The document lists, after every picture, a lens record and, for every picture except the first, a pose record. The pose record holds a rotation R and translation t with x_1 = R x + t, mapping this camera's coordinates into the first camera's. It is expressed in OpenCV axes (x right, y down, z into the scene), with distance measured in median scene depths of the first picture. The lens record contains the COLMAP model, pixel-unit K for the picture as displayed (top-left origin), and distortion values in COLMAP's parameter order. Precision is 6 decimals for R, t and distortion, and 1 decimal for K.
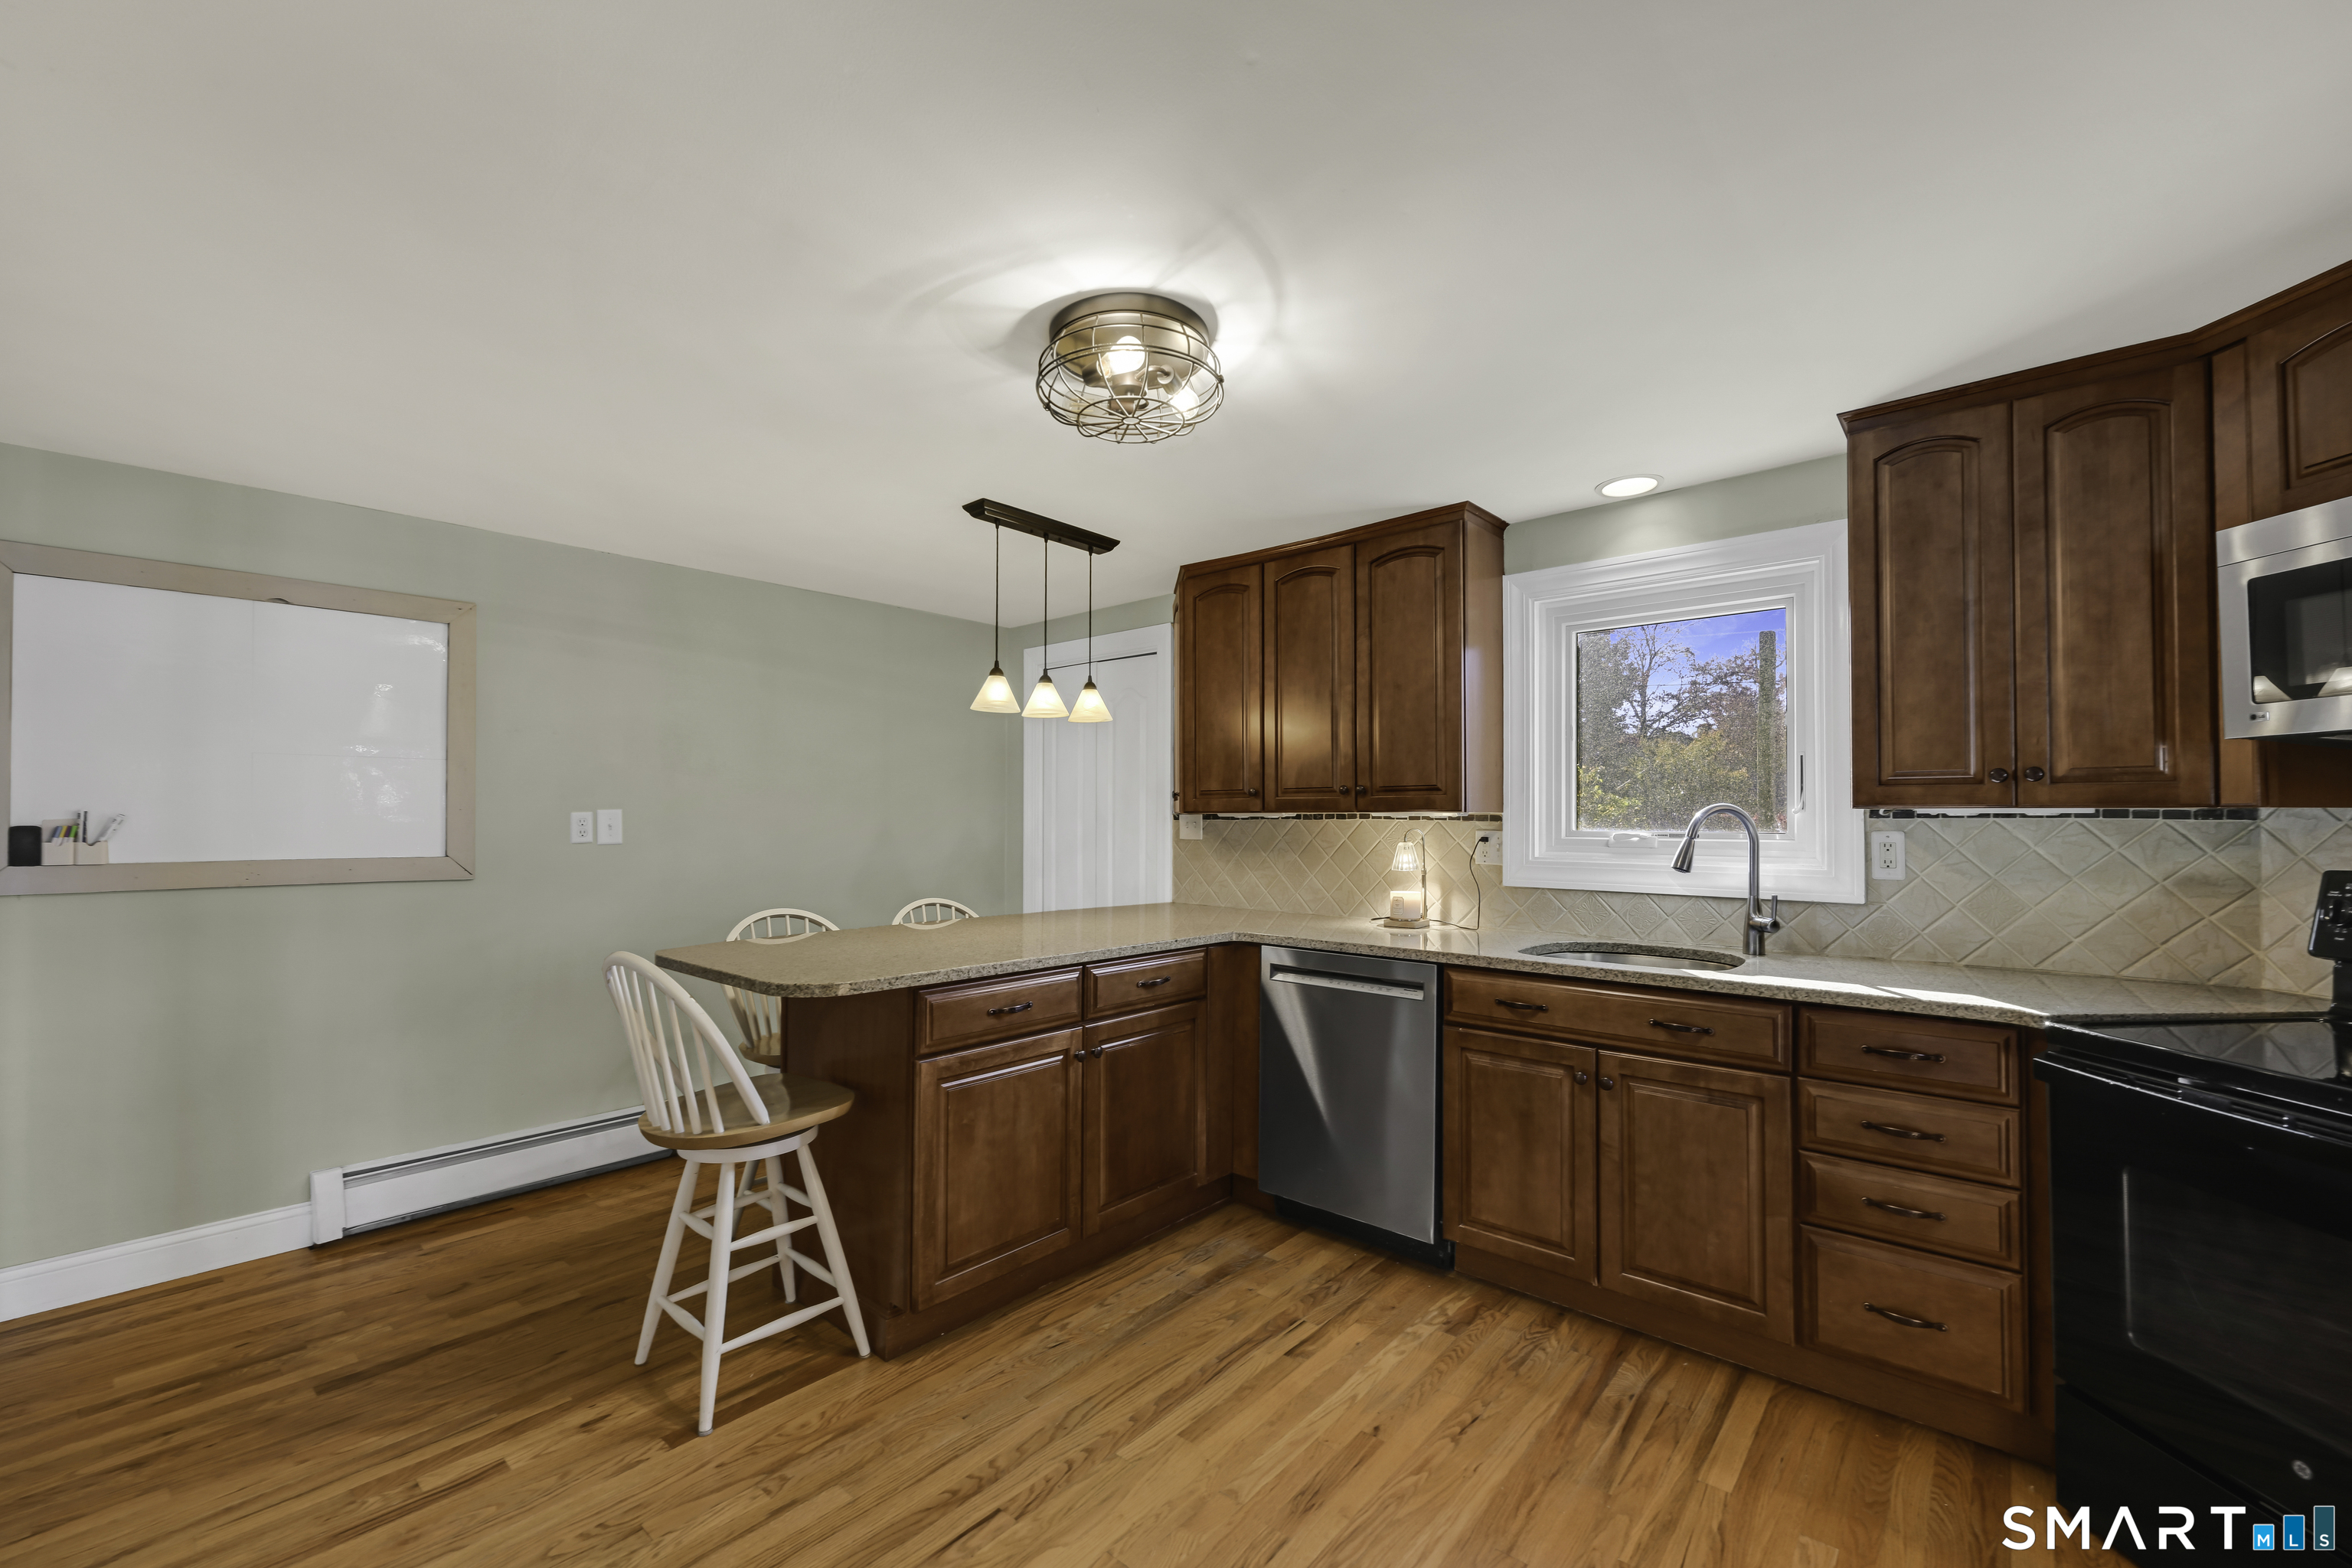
lens RADIAL K [[957.9, 0, 1176.5], [0, 957.9, 800.3], [0, 0, 1]] dist [-0.000021, 0.000069]
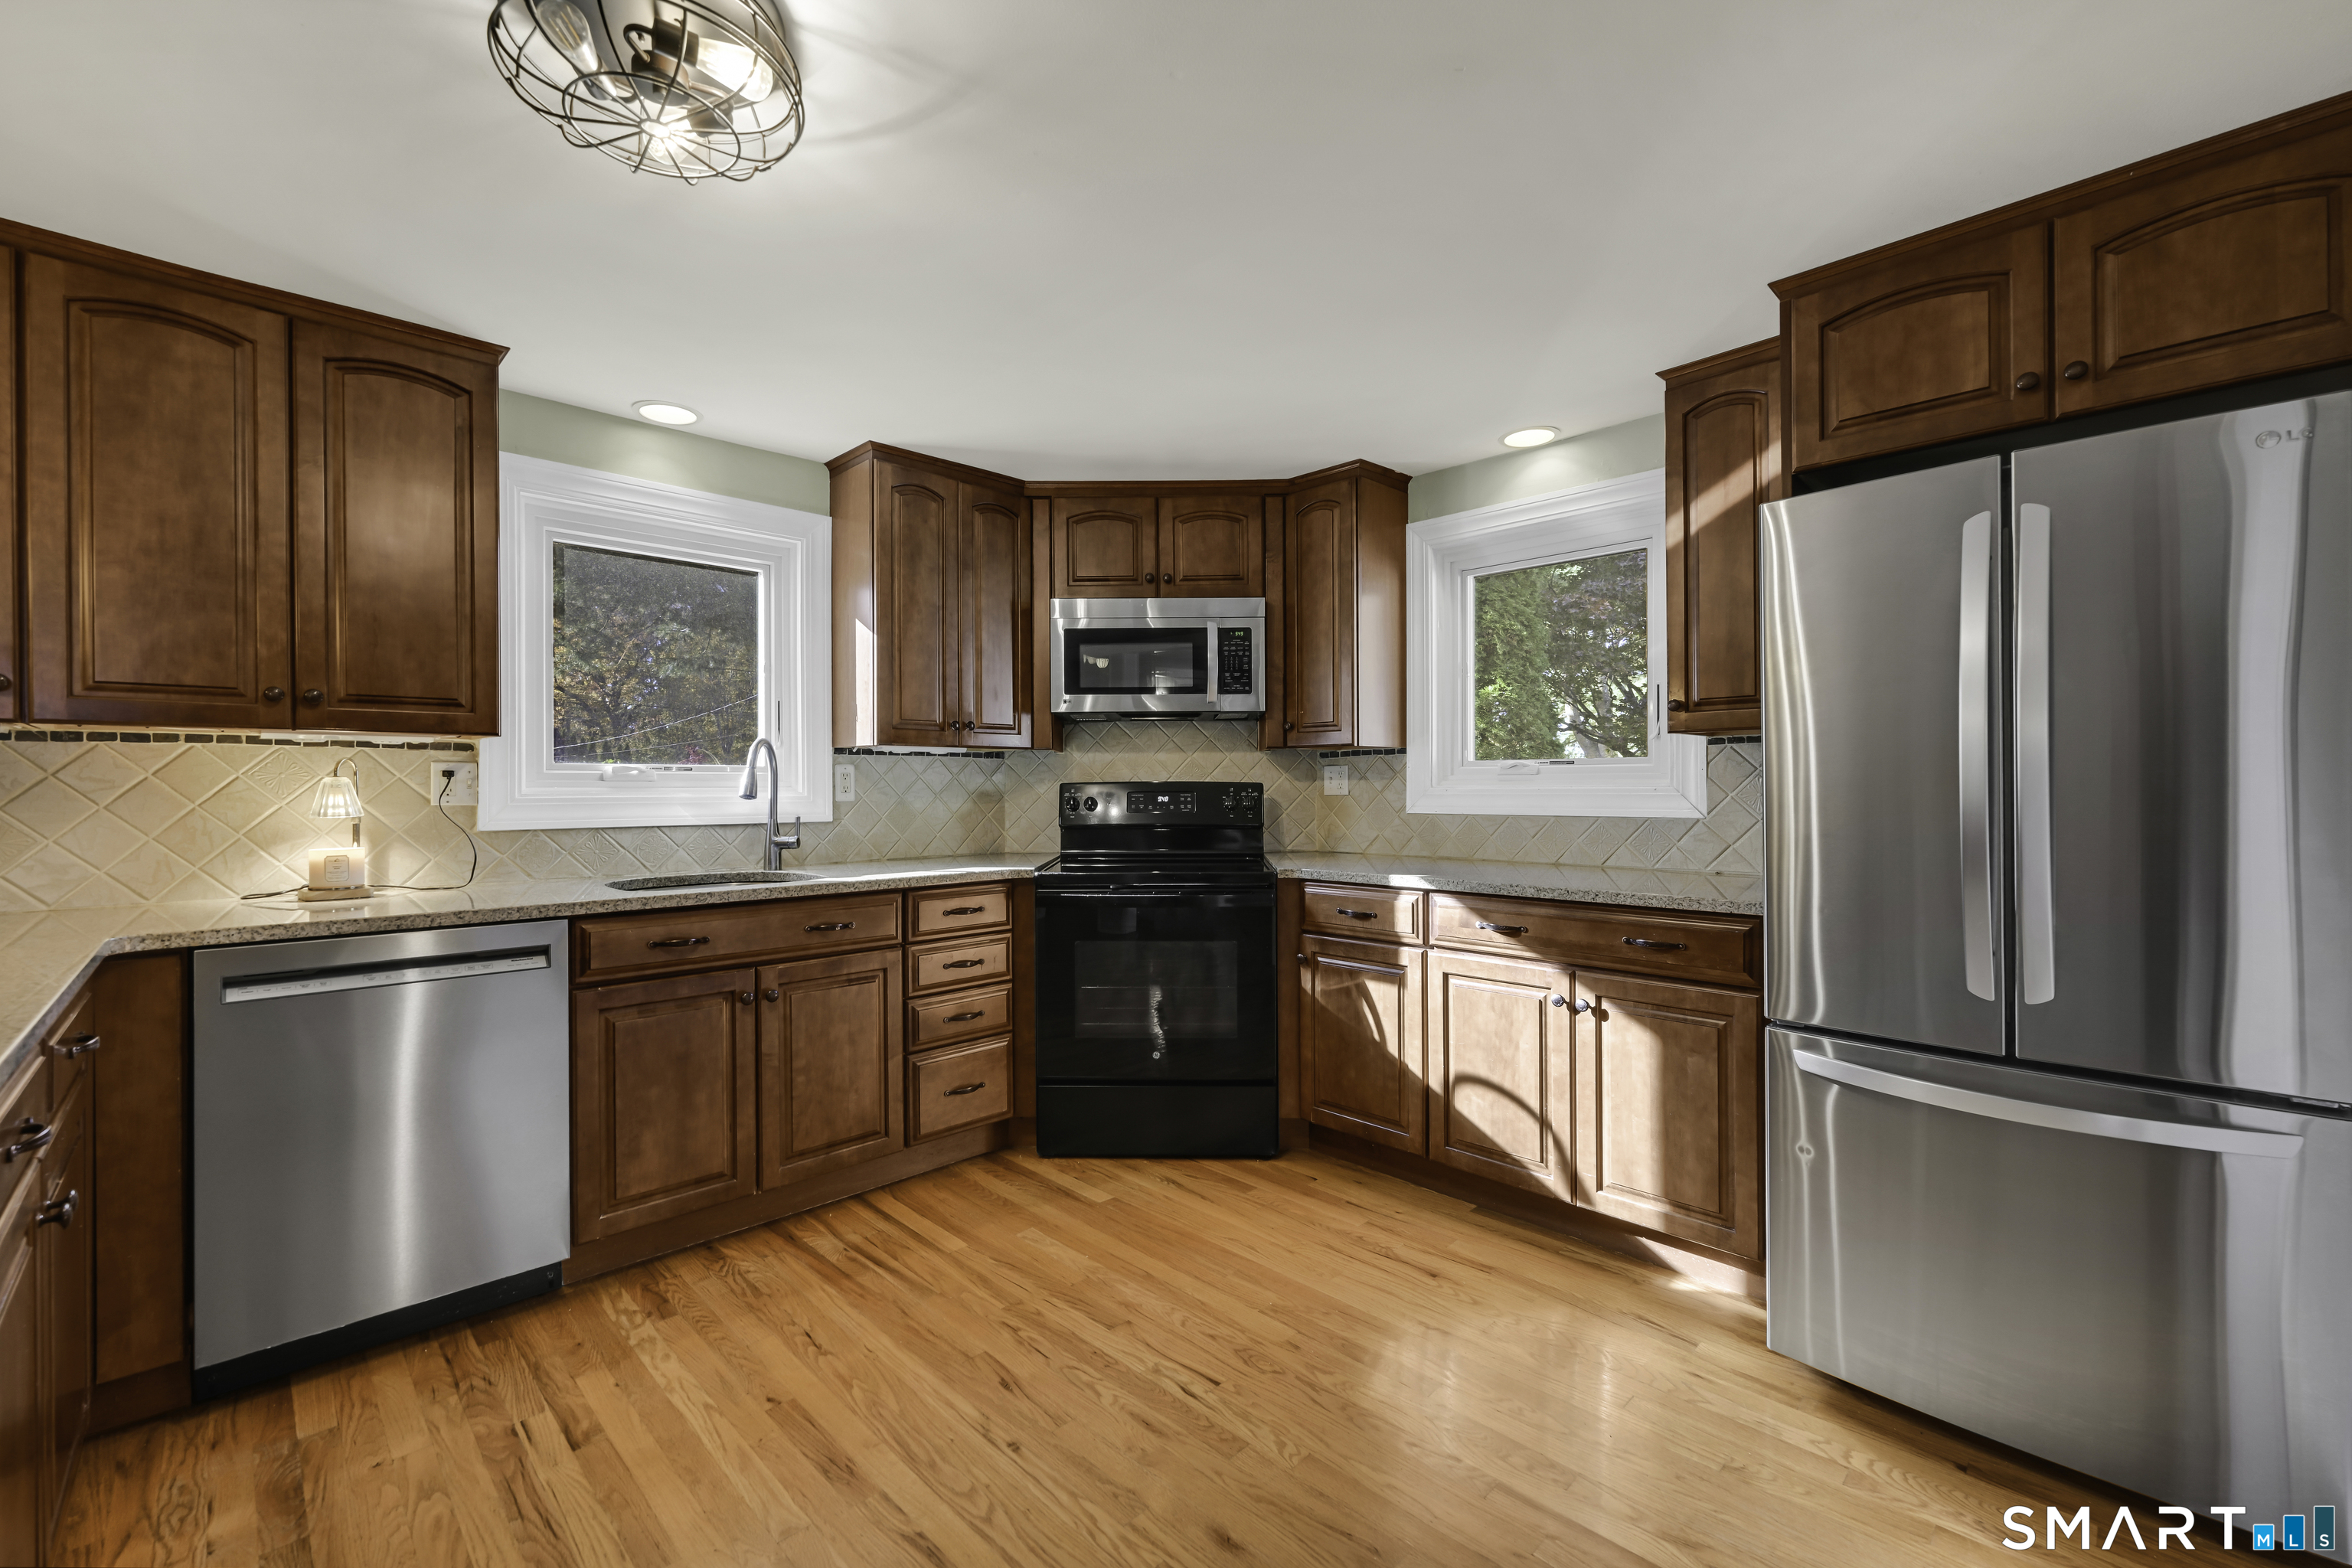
lens RADIAL K [[980.6, 0, 1176.0], [0, 980.6, 784.0], [0, 0, 1]] dist [-0.000788, 0.000011]
pose [[0.072235, -0.000290, 0.997388, -0.573168], [-0.016476, 0.999863, 0.001484, 0.050332], [-0.997252, -0.016540, 0.072220, 0.458908]]
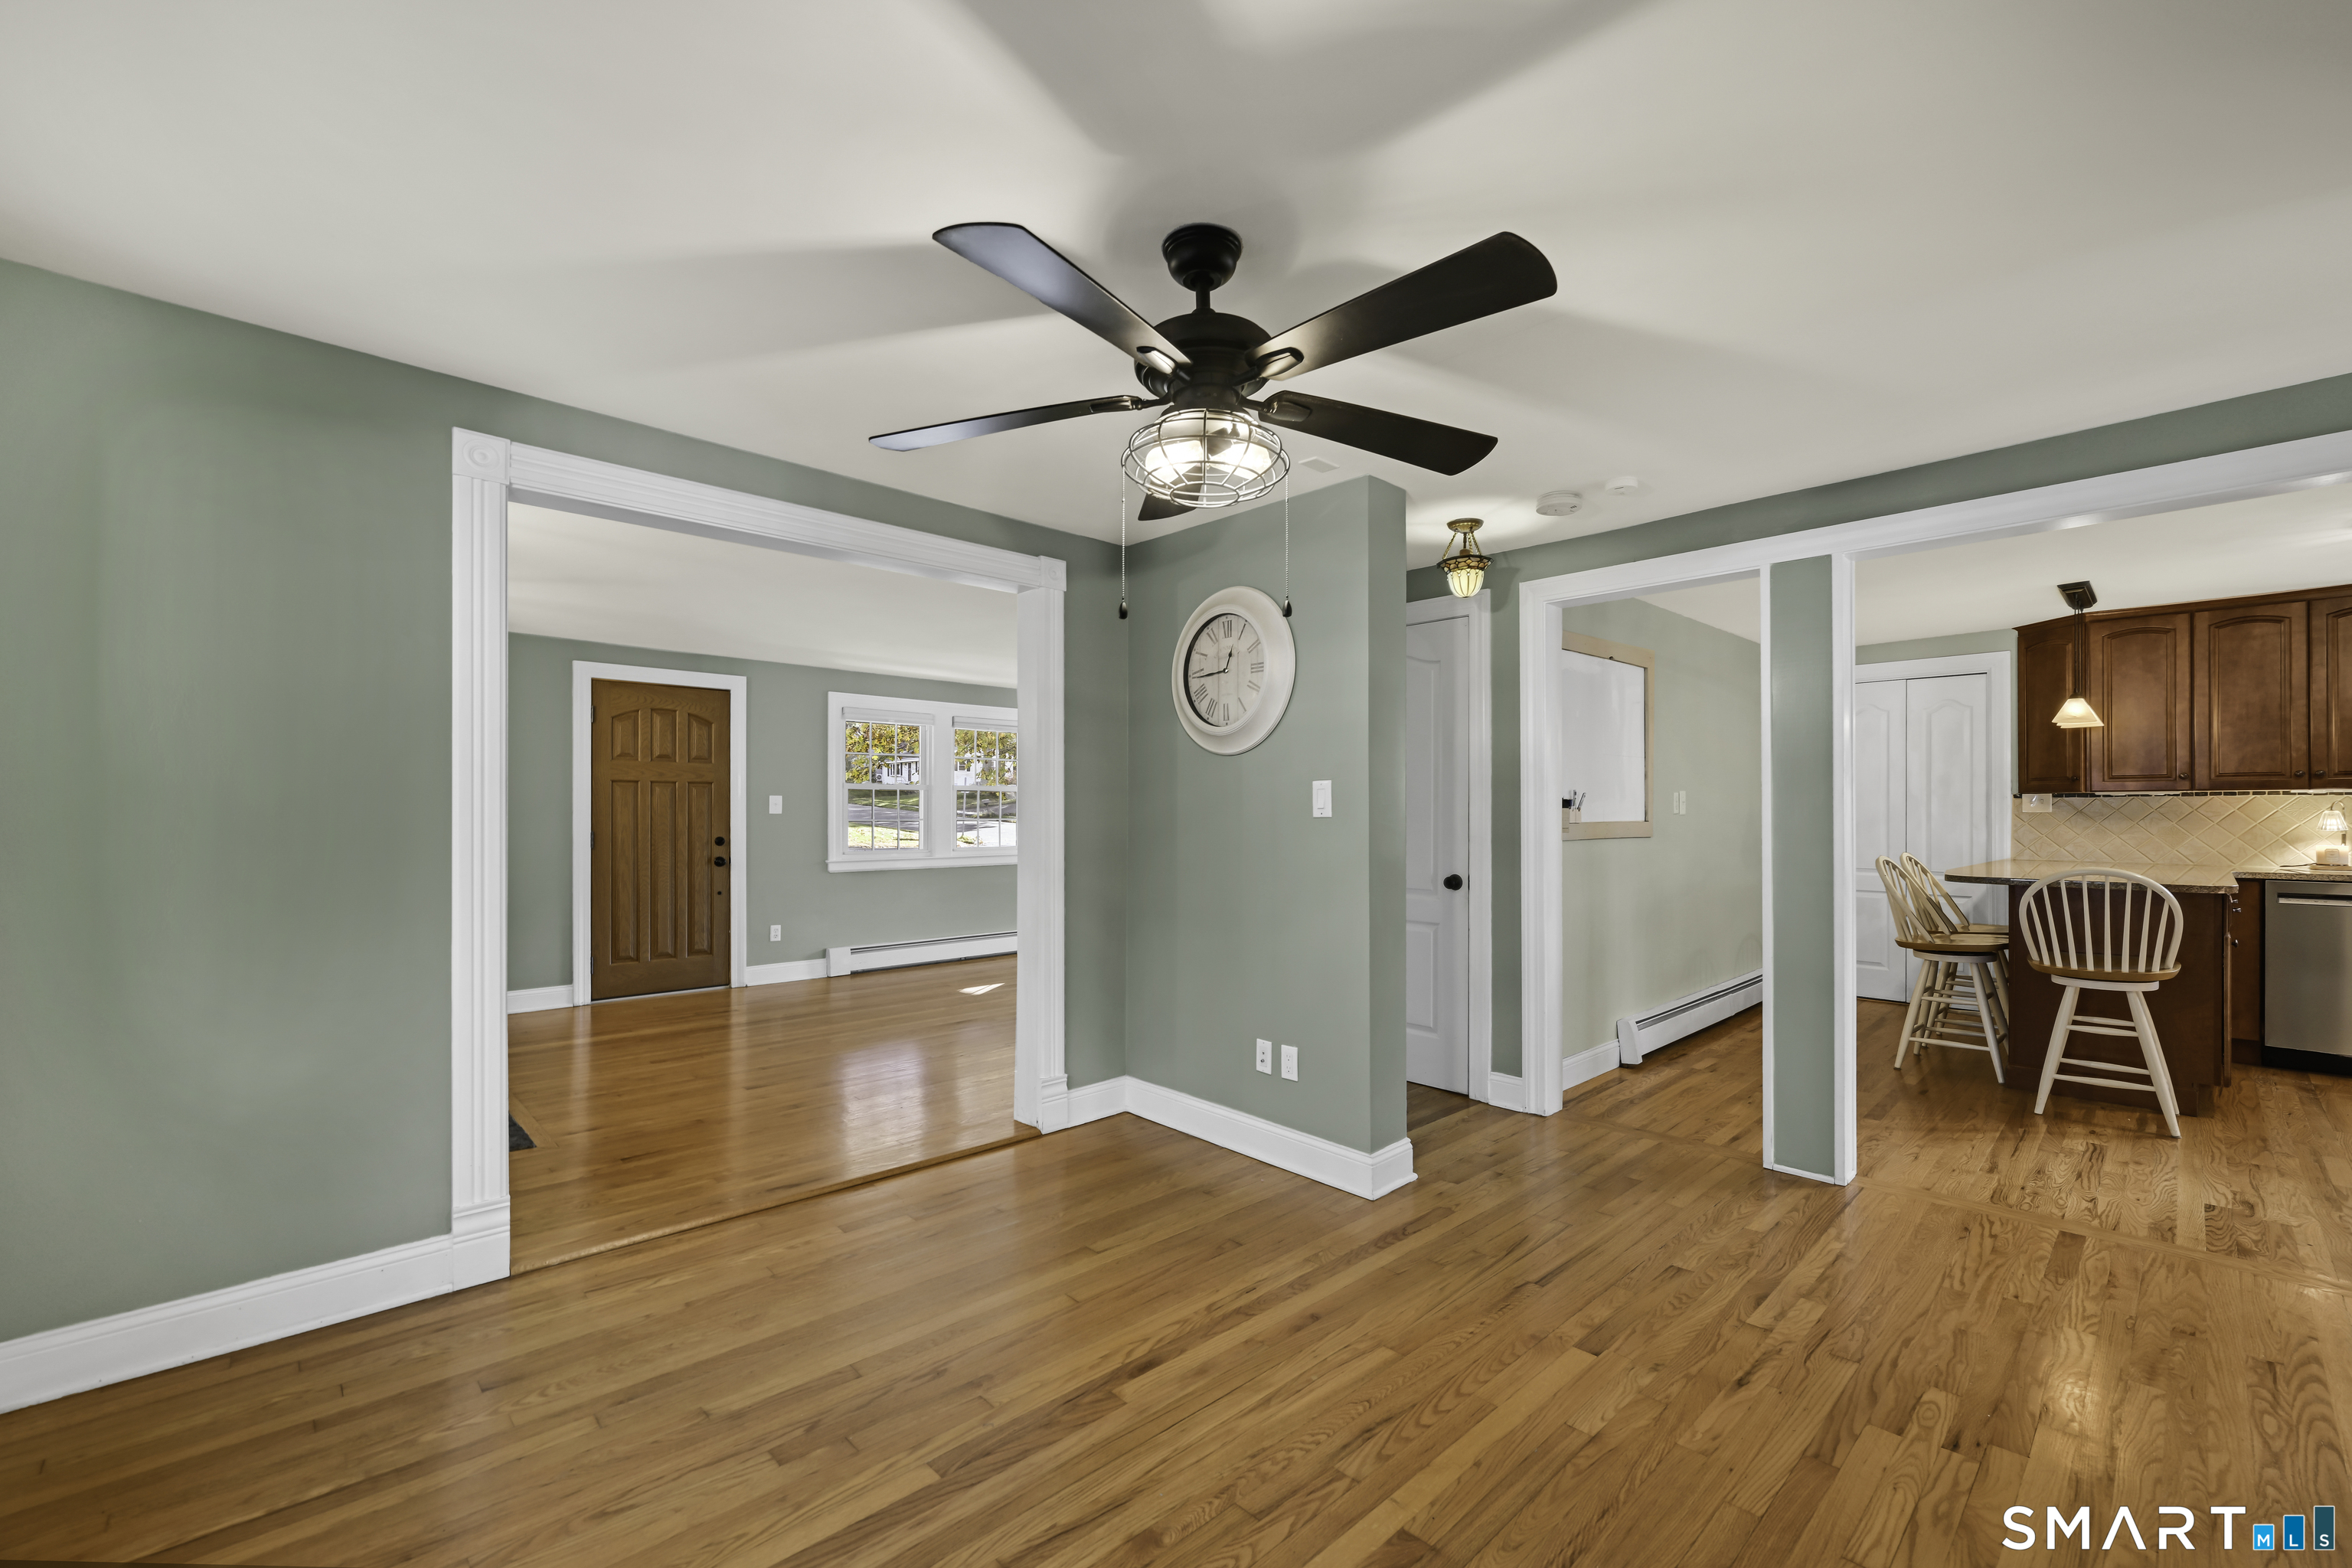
lens RADIAL K [[958.2, 0, 1179.2], [0, 958.2, 814.9], [0, 0, 1]] dist [-0.000940, -0.000069]
pose [[0.996412, -0.001581, -0.084615, -1.805696], [0.003547, 0.999727, 0.023095, 0.015476], [0.084555, -0.023313, 0.996146, -0.747460]]
